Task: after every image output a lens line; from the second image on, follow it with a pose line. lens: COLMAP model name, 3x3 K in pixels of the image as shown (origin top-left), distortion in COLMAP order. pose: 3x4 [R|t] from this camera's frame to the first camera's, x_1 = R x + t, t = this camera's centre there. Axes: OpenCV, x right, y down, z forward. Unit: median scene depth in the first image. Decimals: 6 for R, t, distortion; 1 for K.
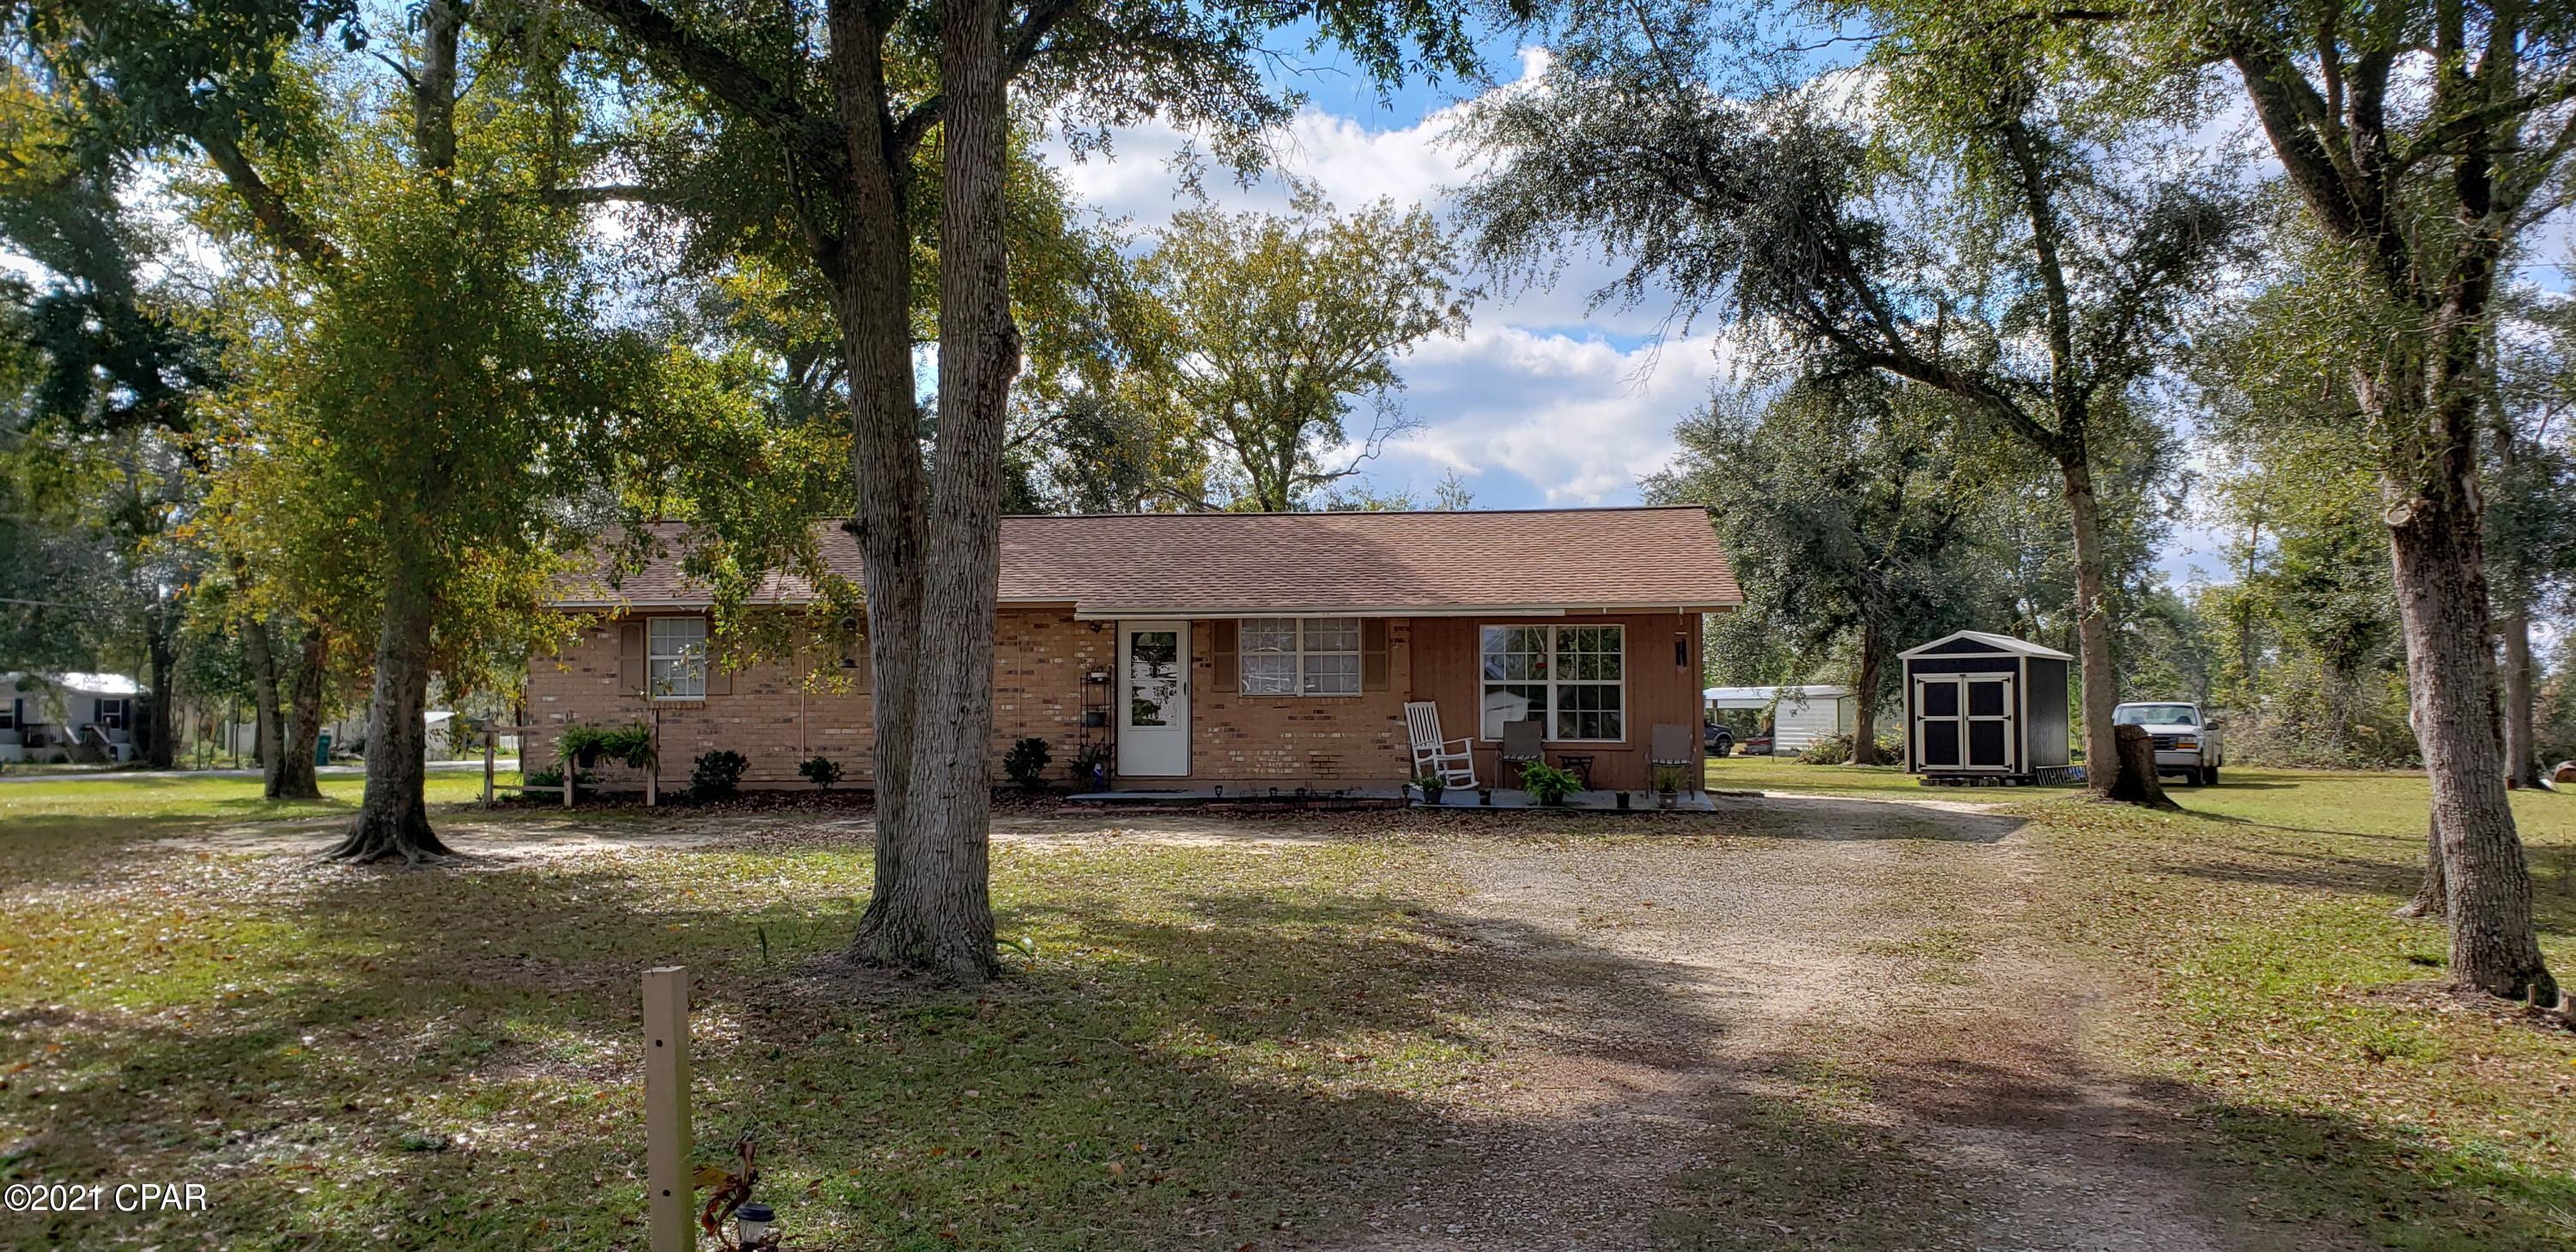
lens RADIAL K [[1950.4, 0, 1296.5], [0, 1950.4, 636.5], [0, 0, 1]] dist [0.178116, -0.359877]
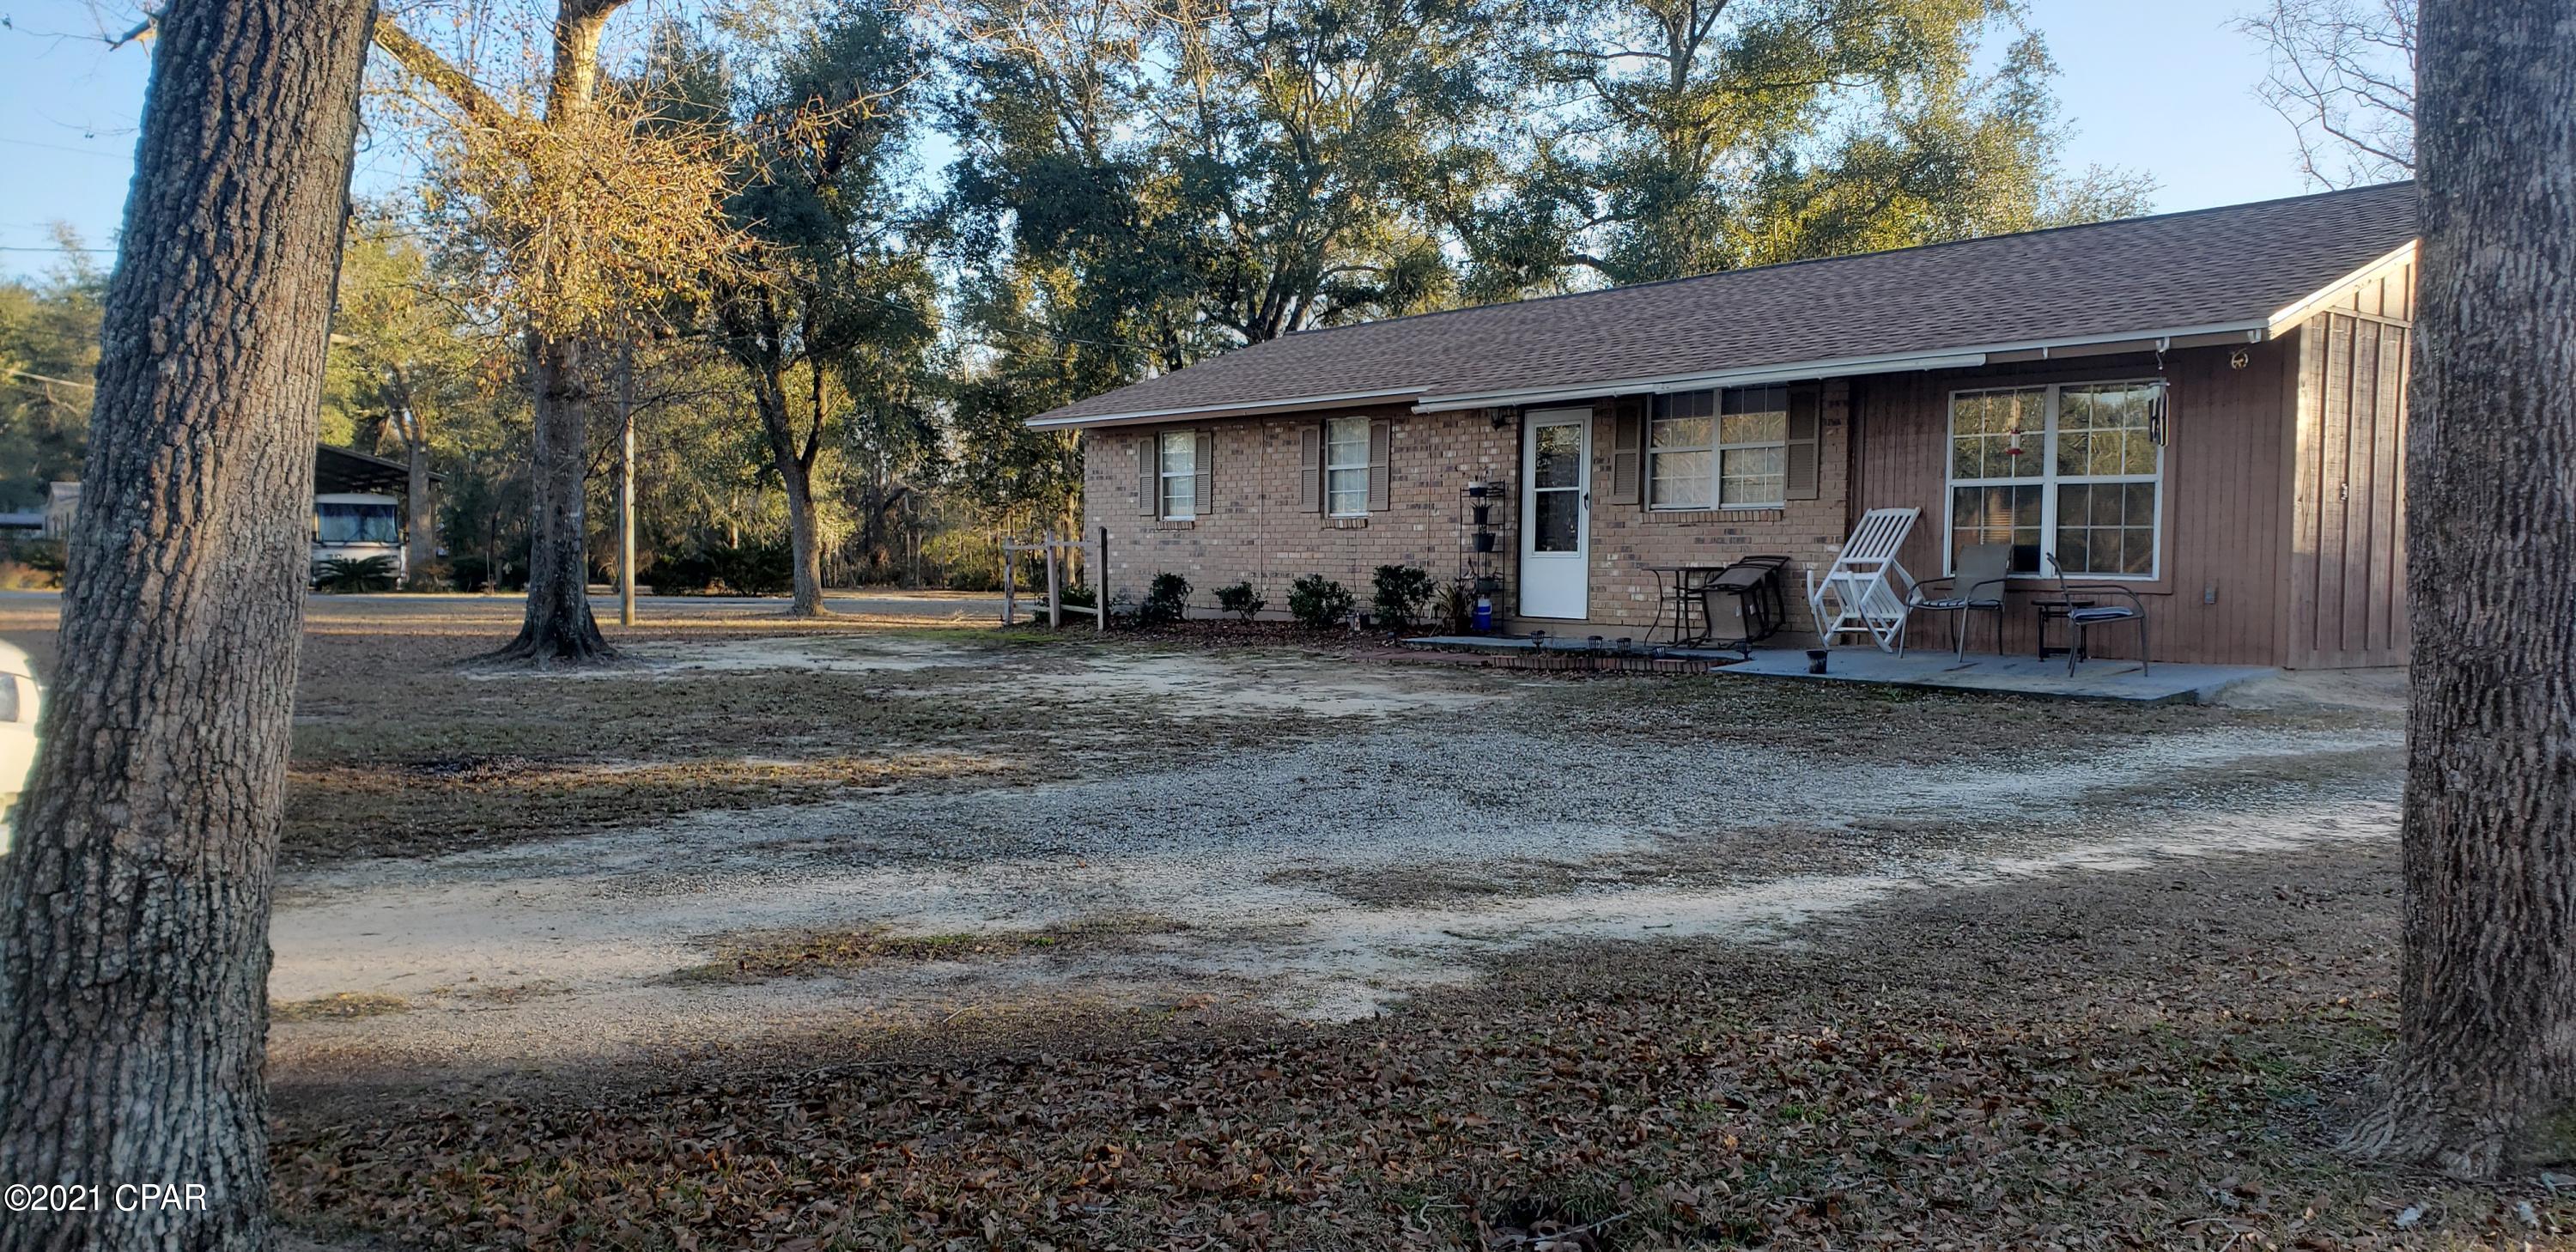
lens RADIAL K [[1950.4, 0, 1296.5], [0, 1950.4, 636.5], [0, 0, 1]] dist [0.178116, -0.359877]
pose [[0.716415, 0.036884, -0.696699, 0.376990], [0.015828, 0.997485, 0.069083, 0.024638], [0.697495, -0.060519, 0.714030, 0.384023]]
